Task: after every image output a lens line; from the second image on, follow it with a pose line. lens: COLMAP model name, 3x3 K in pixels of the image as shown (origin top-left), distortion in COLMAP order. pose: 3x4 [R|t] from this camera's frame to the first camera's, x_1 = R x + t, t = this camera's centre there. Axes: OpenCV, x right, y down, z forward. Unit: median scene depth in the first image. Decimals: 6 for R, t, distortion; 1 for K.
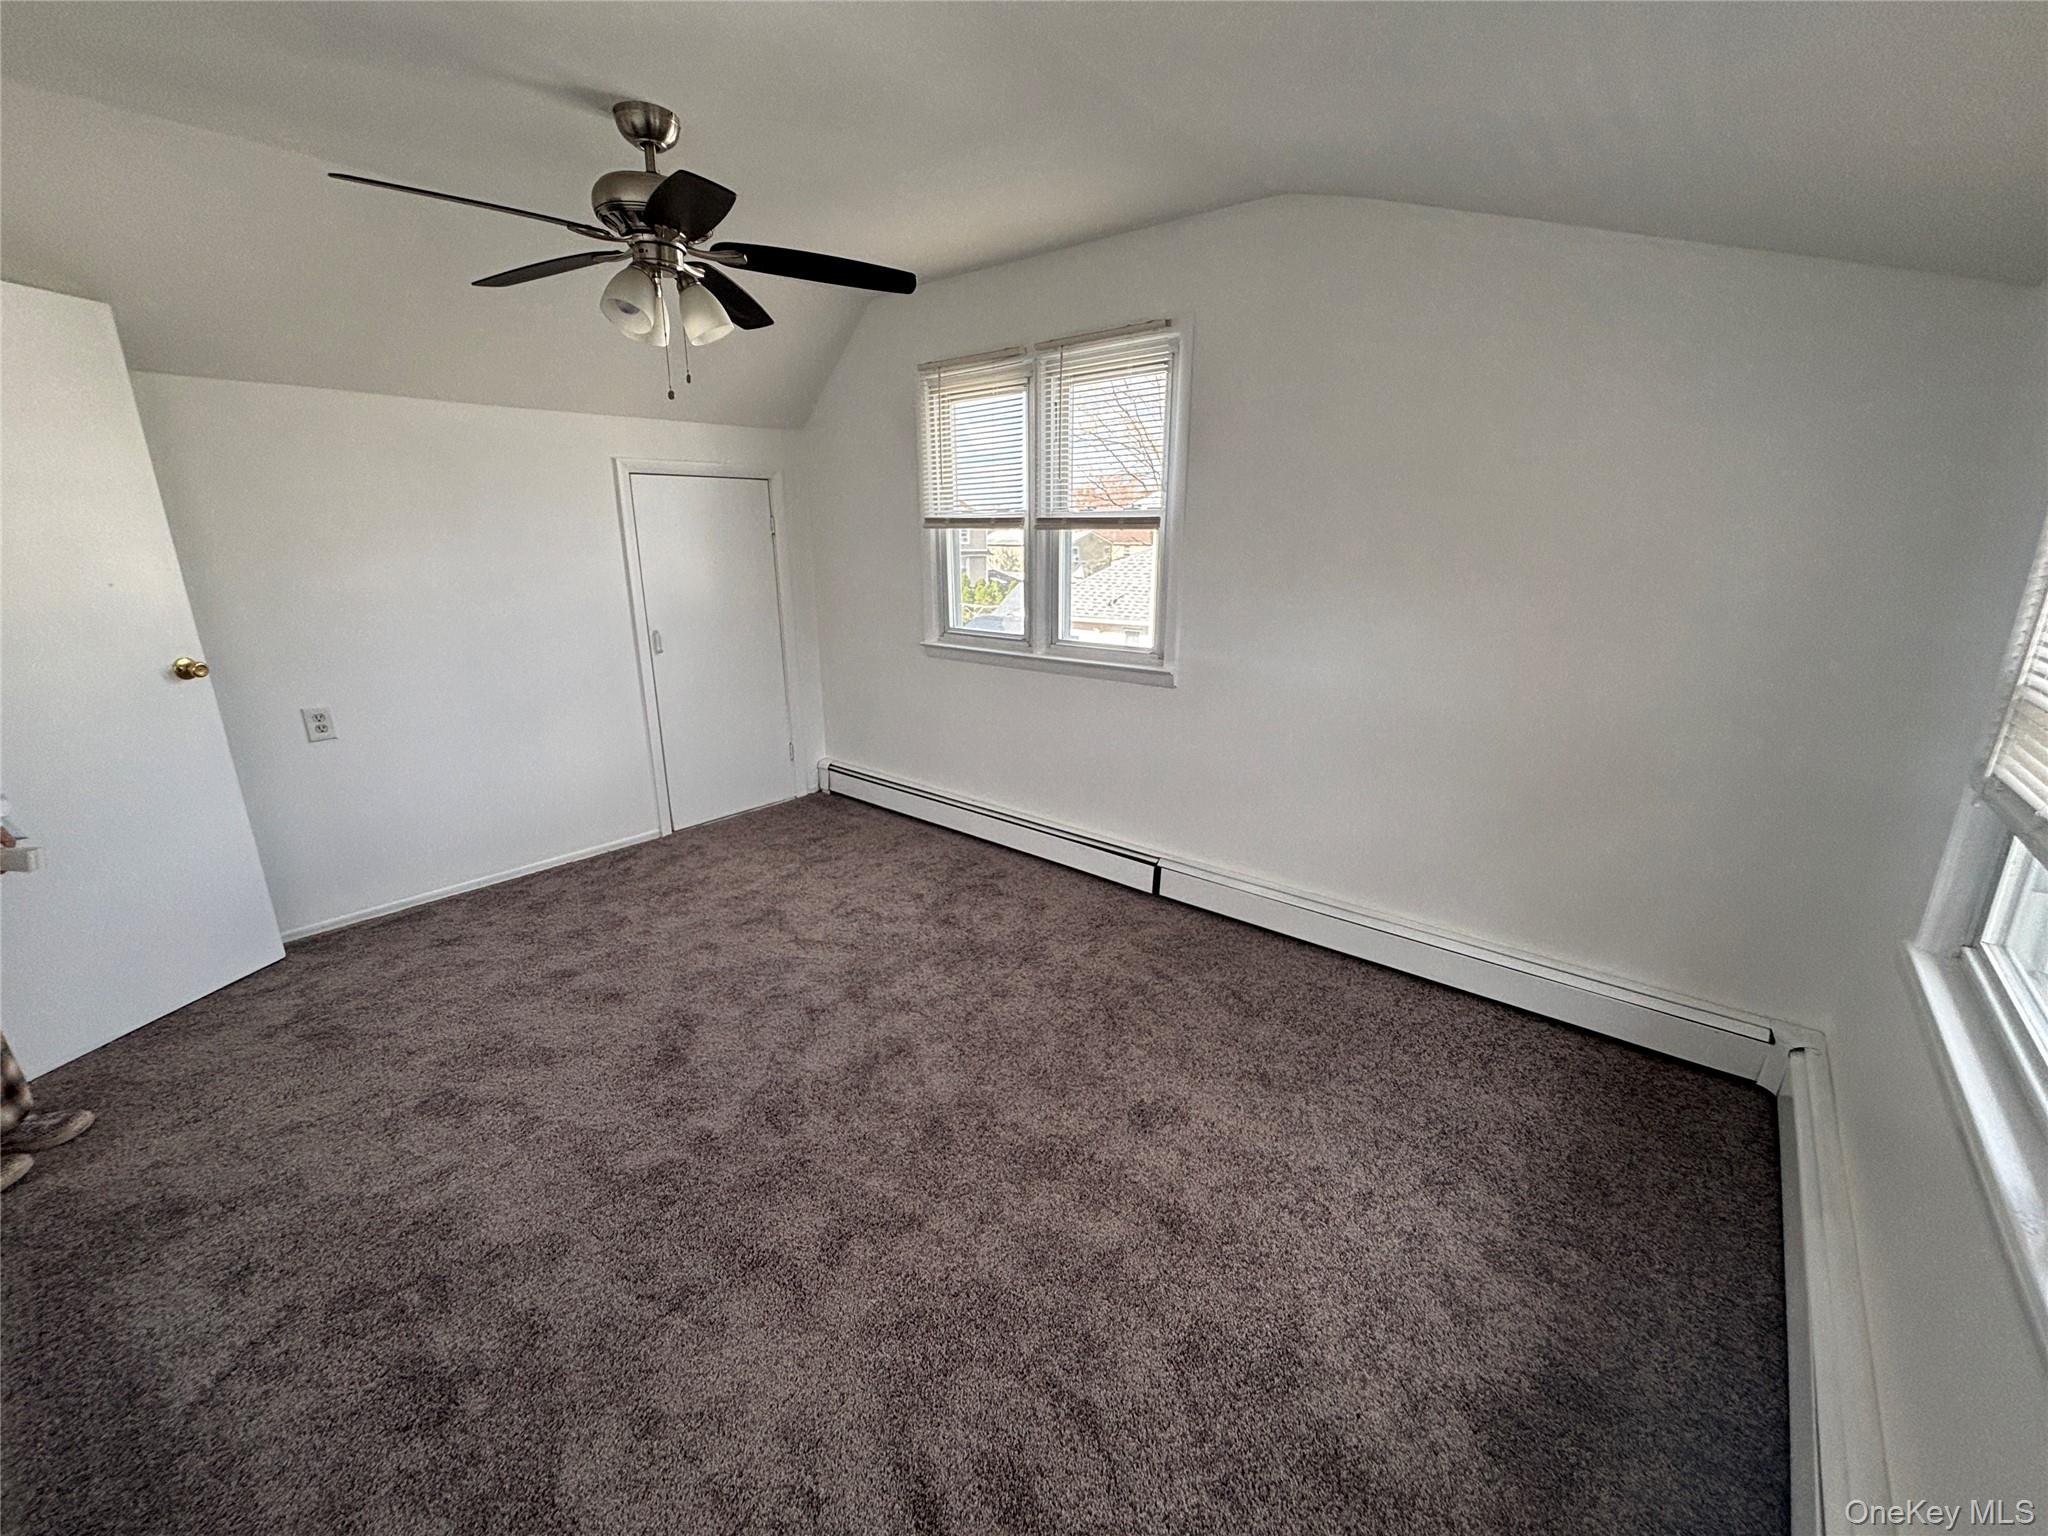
lens RADIAL K [[827.0, 0, 1024.0], [0, 827.0, 768.0], [0, 0, 1]] dist [0.001231, -0.000139]
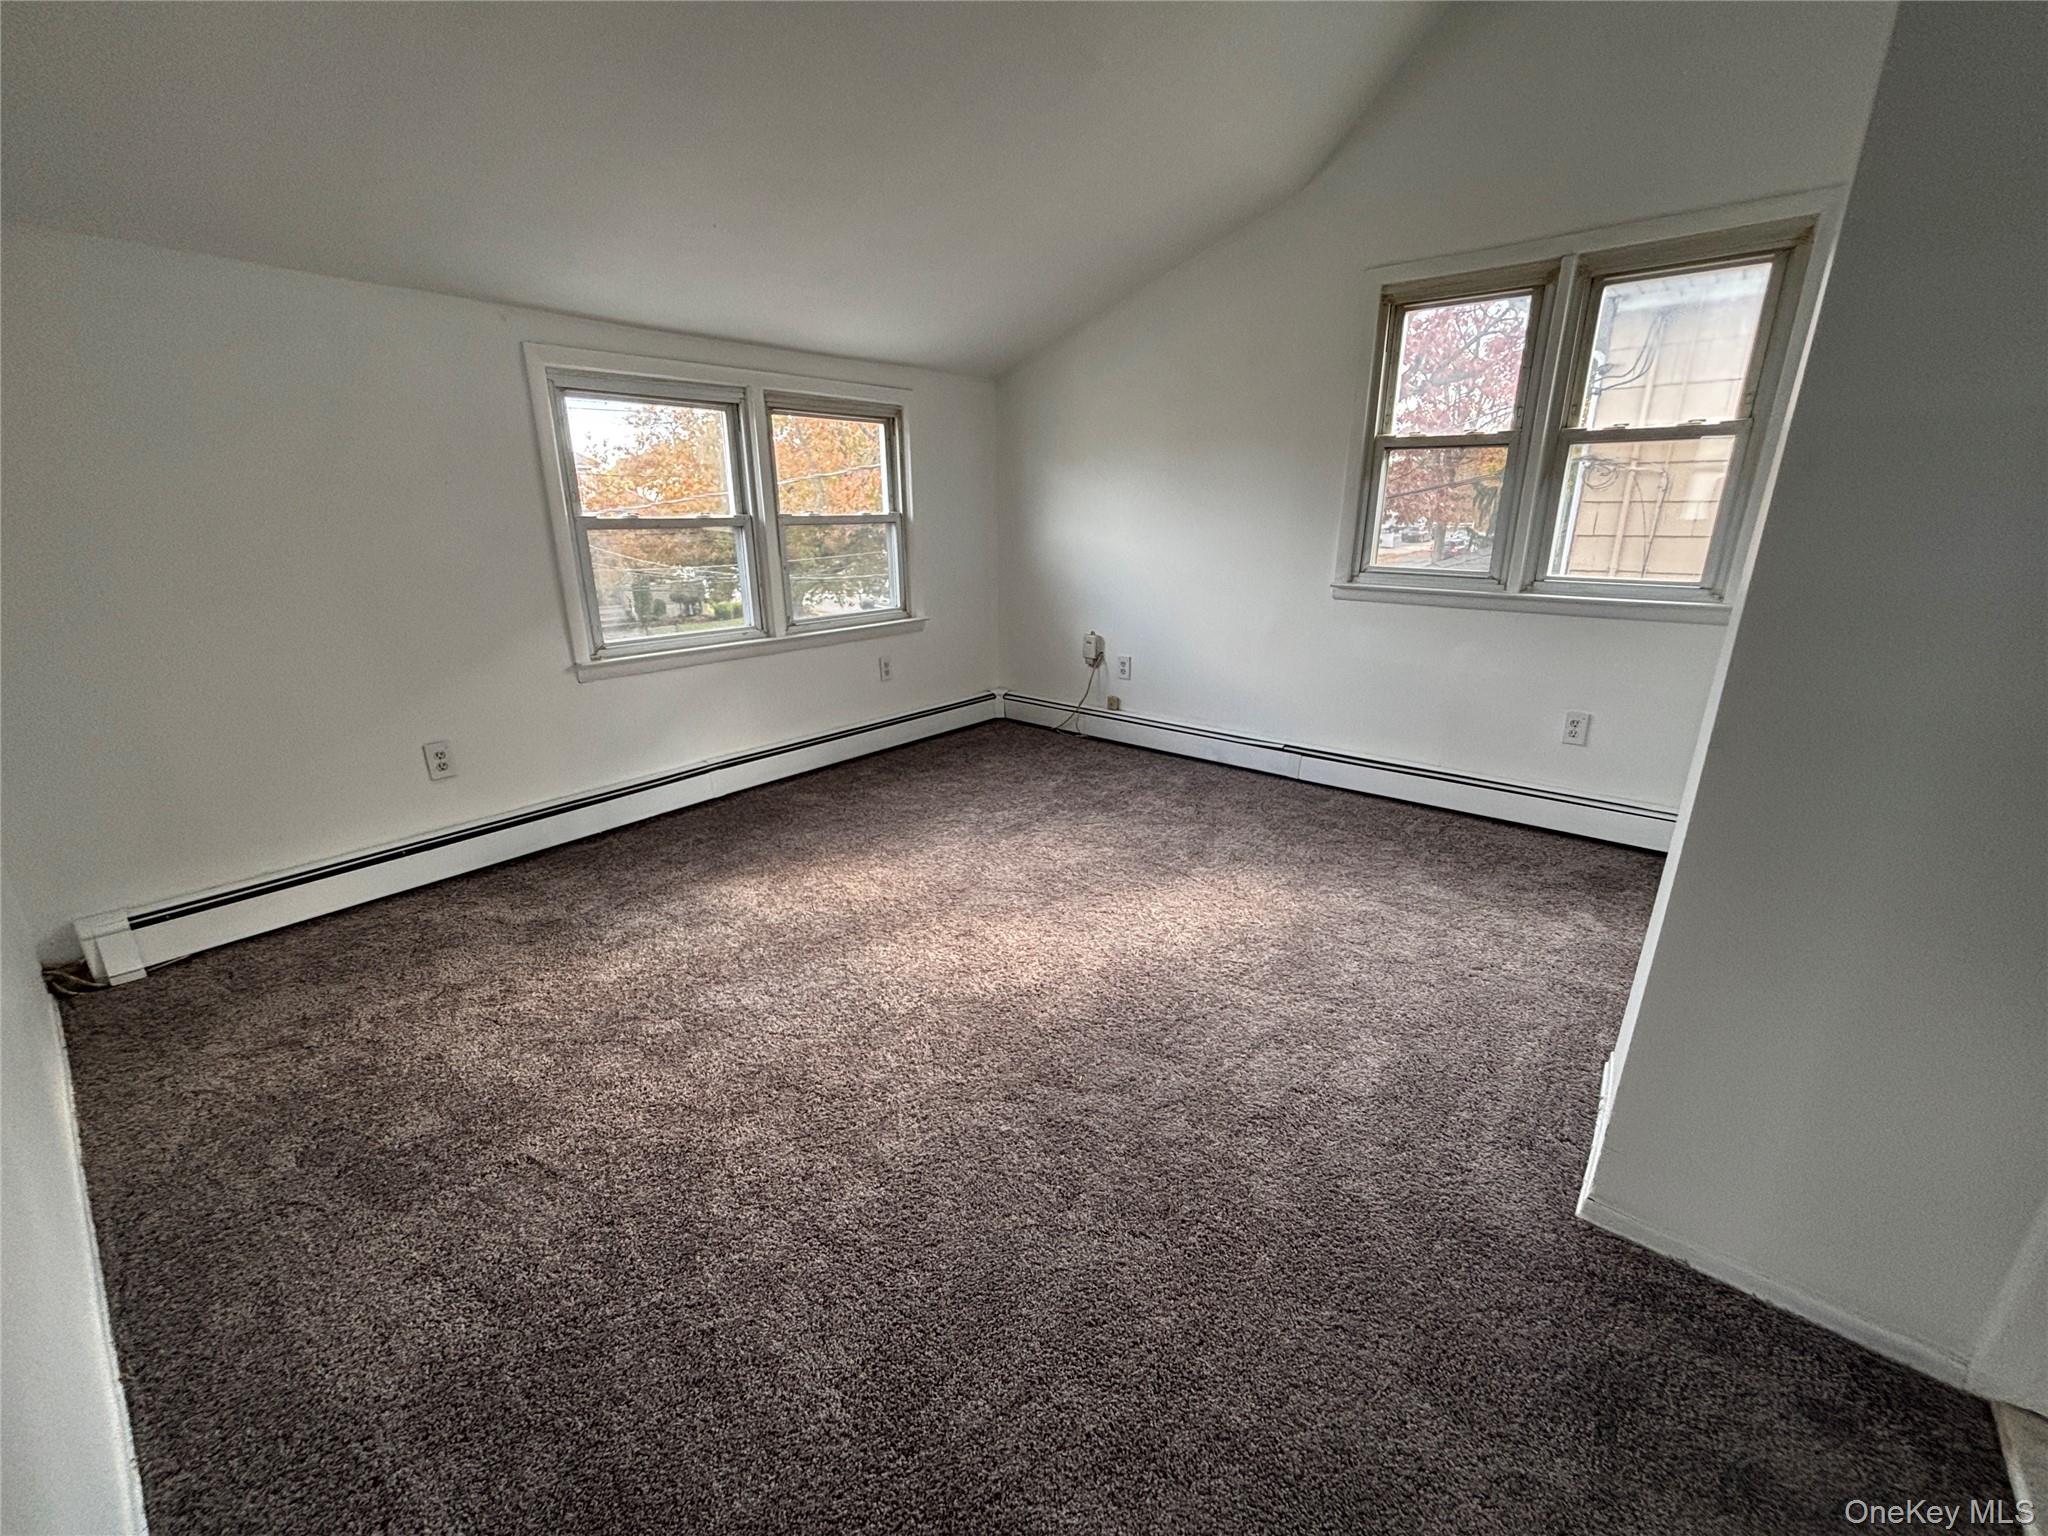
lens RADIAL K [[834.9, 0, 1024.8], [0, 834.9, 759.5], [0, 0, 1]] dist [-0.000531, -0.000117]
pose [[0.999994, -0.000396, 0.003506, -0.502459], [0.000322, 0.999776, 0.021149, 0.018171], [-0.003513, -0.021147, 0.999770, 0.129890]]
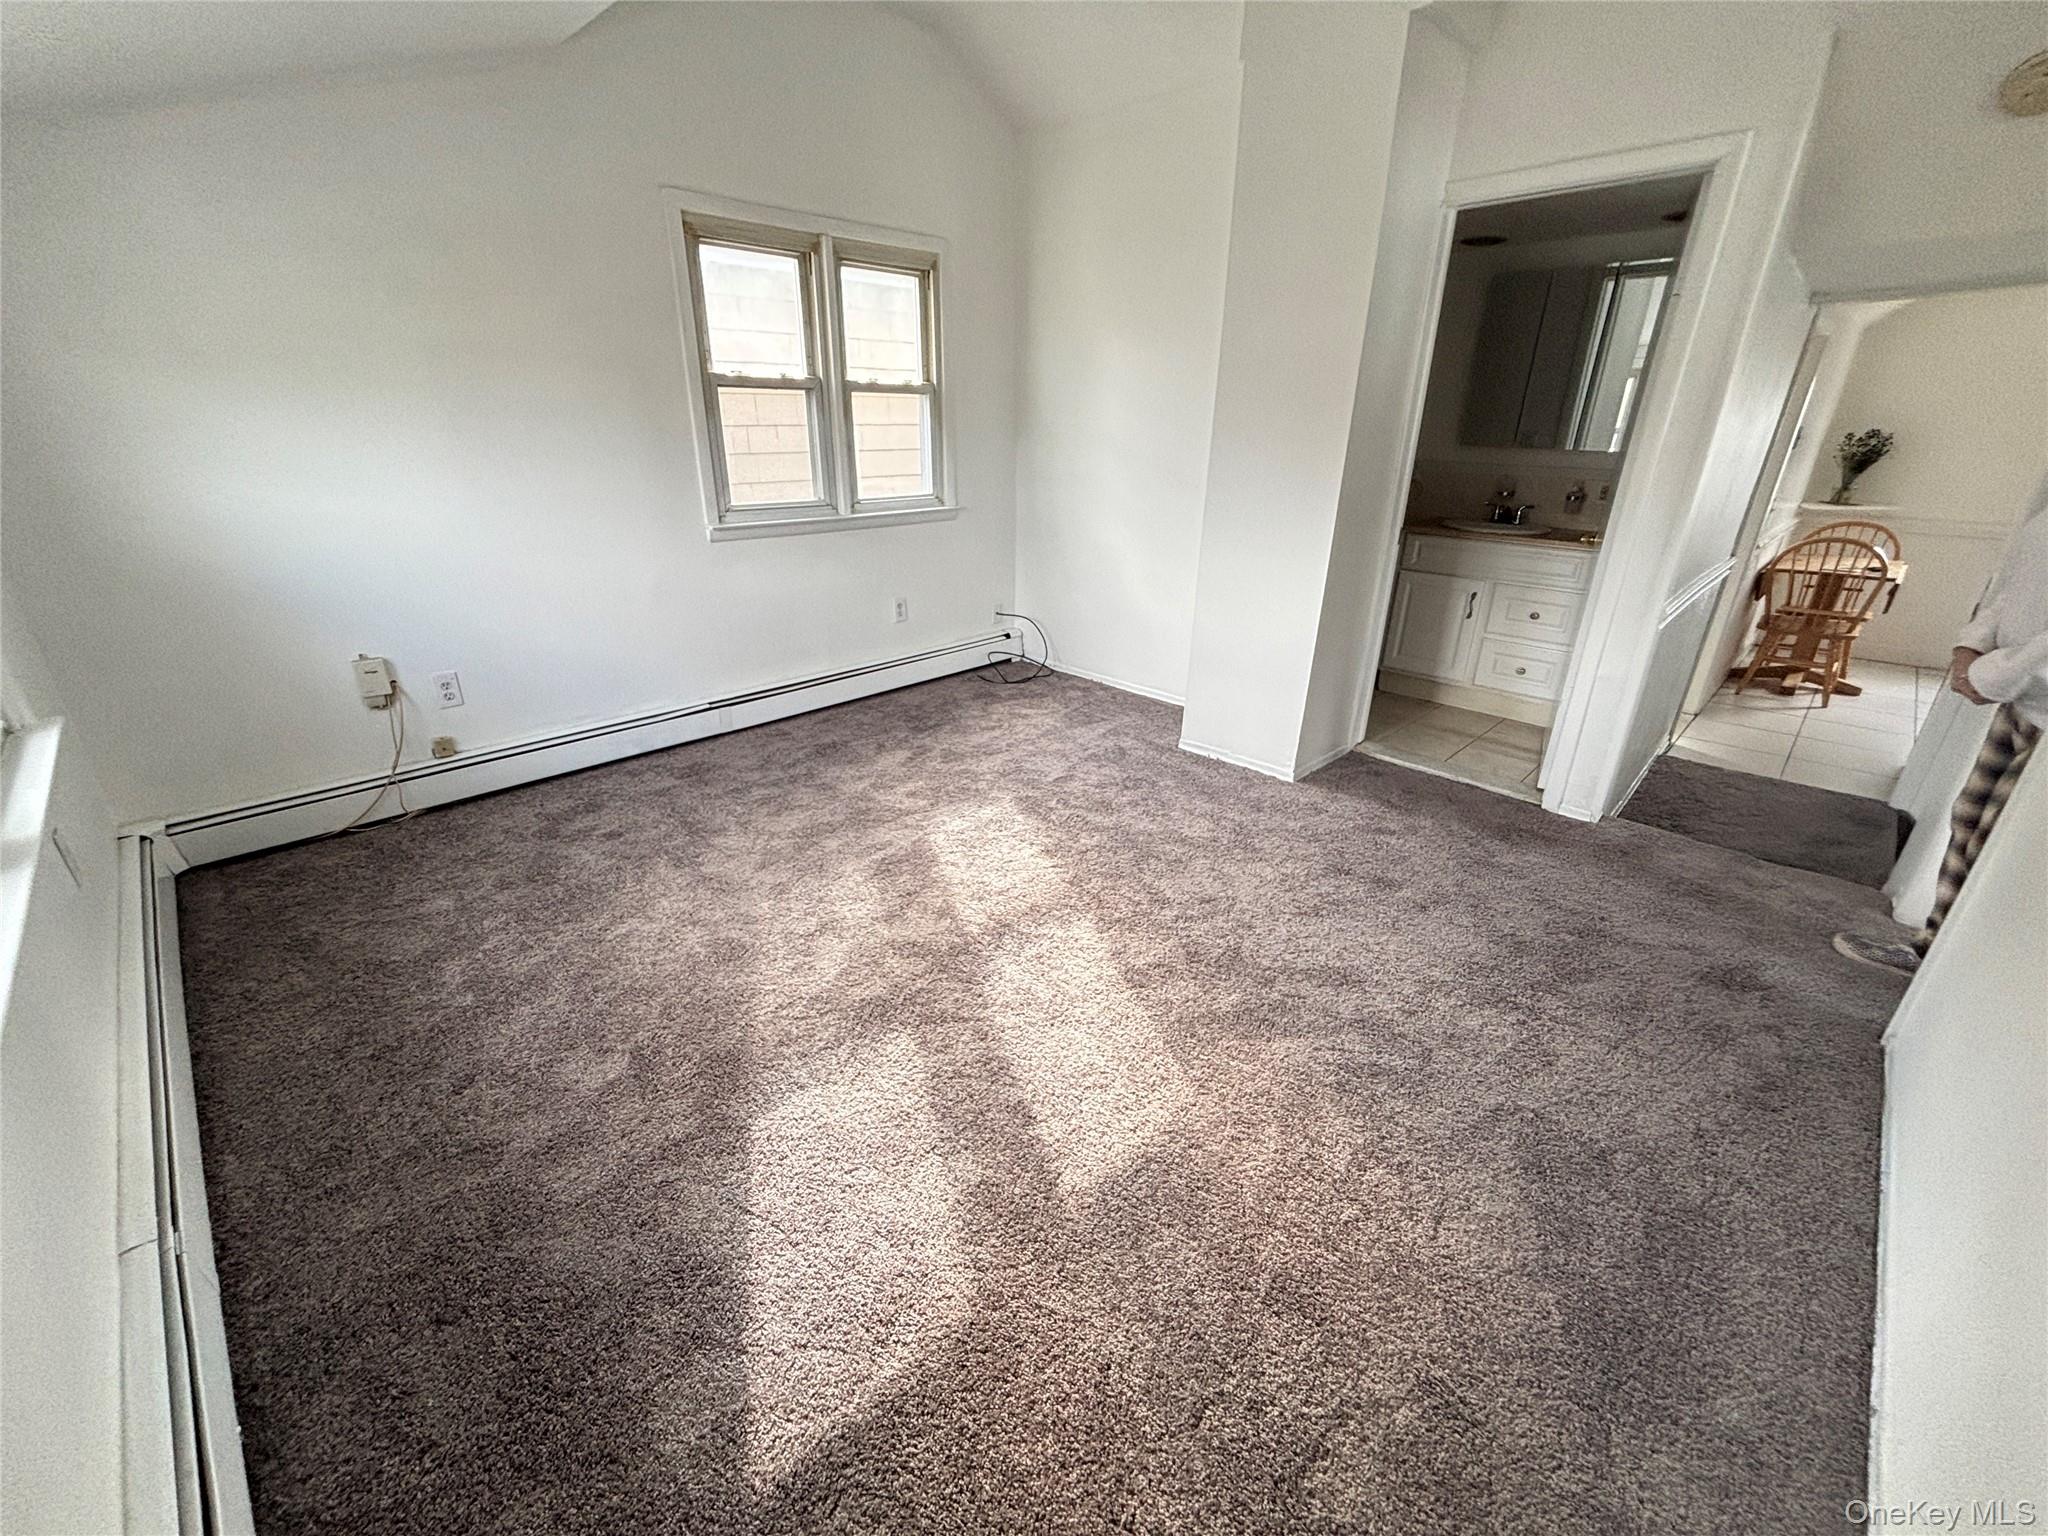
lens RADIAL K [[827.0, 0, 1024.0], [0, 827.0, 768.0], [0, 0, 1]] dist [0.001231, -0.000139]
pose [[0.081704, -0.379814, 0.921448, -1.089230], [0.262114, 0.900181, 0.347807, -0.155952], [-0.961572, 0.213108, 0.173103, 0.668646]]
